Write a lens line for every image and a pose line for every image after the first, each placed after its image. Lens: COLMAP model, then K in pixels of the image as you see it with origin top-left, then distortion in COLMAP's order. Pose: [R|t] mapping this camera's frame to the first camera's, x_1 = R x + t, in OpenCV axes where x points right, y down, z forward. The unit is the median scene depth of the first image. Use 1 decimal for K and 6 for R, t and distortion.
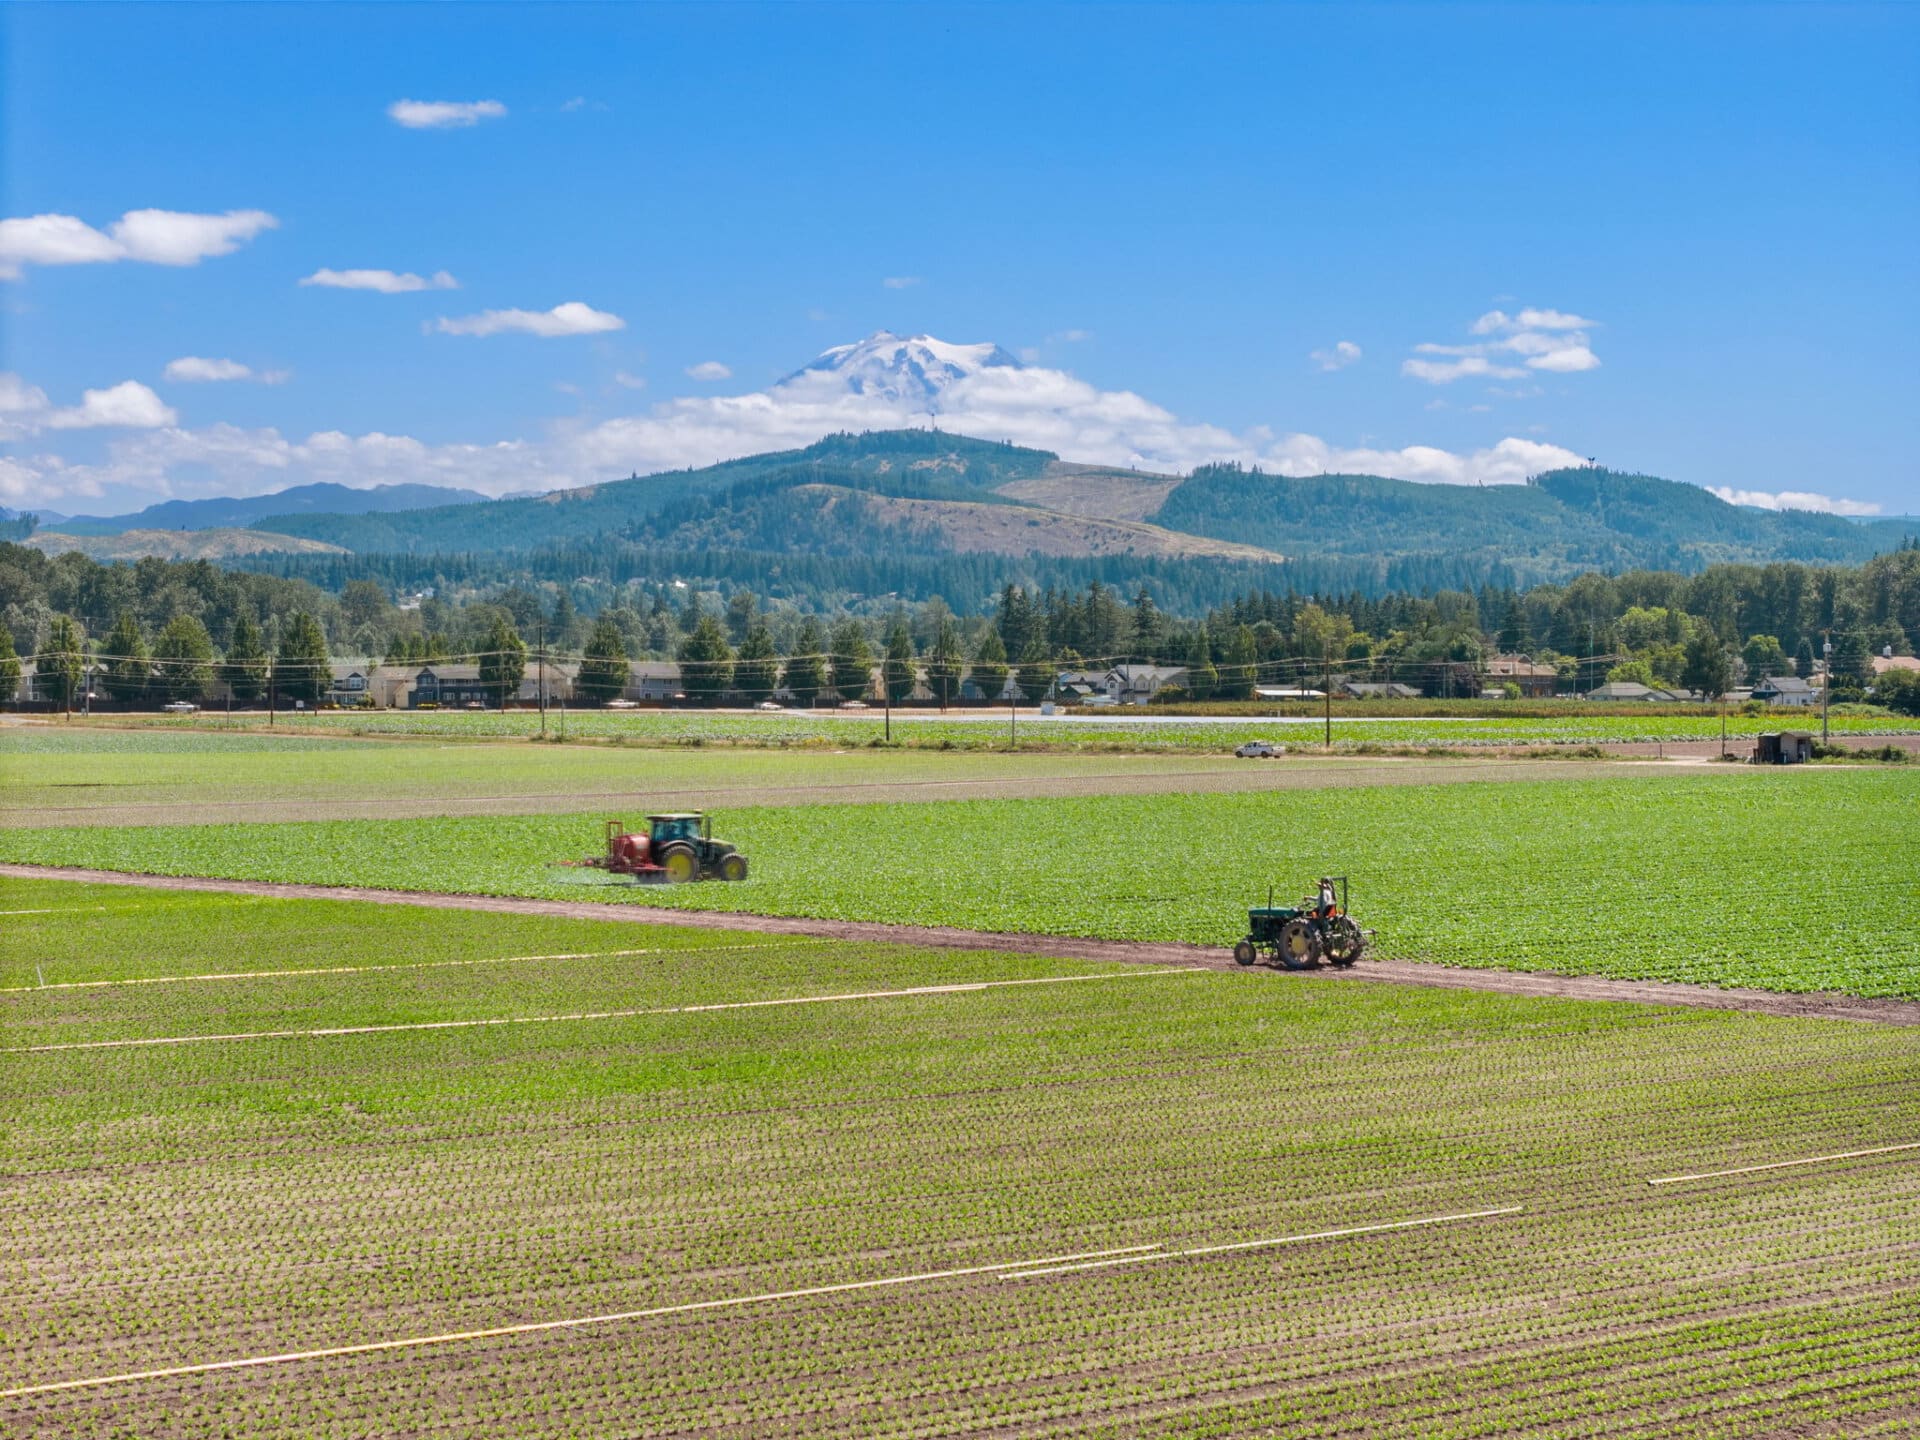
lens RADIAL K [[3844.7, 0, 960.0], [0, 3844.7, 720.0], [0, 0, 1]] dist [-0.177255, 0.052343]
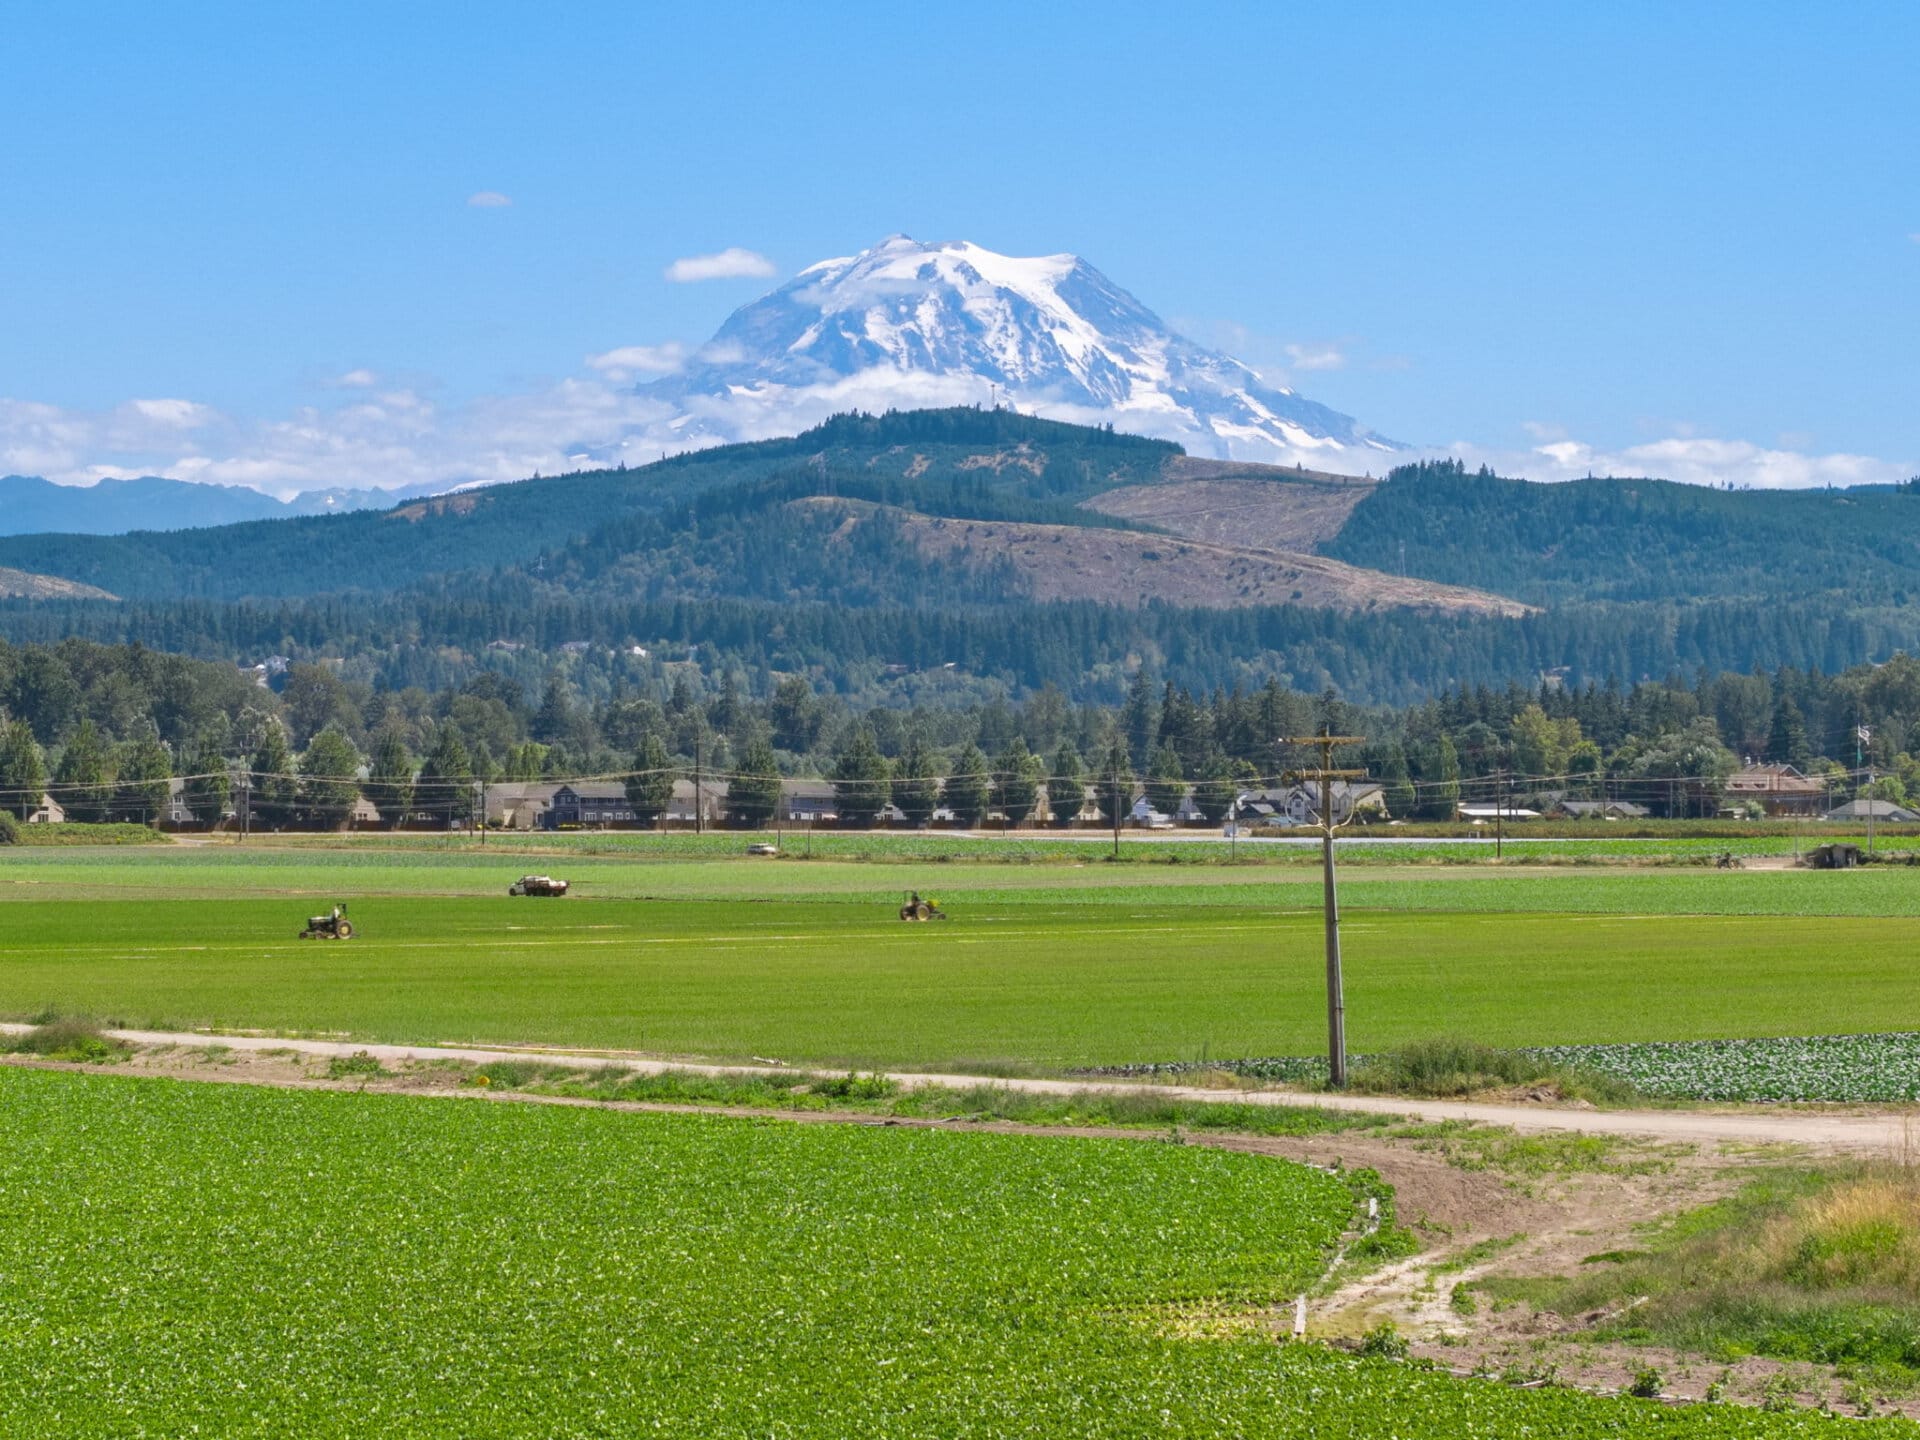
lens RADIAL K [[6237.5, 0, 960.0], [0, 6237.5, 720.0], [0, 0, 1]] dist [-0.084263, -1.439557]
pose [[0.999965, 0.000025, -0.008385, -0.006222], [-0.000204, 0.999773, -0.021305, 0.000549], [0.008382, 0.021306, 0.999738, -0.104880]]
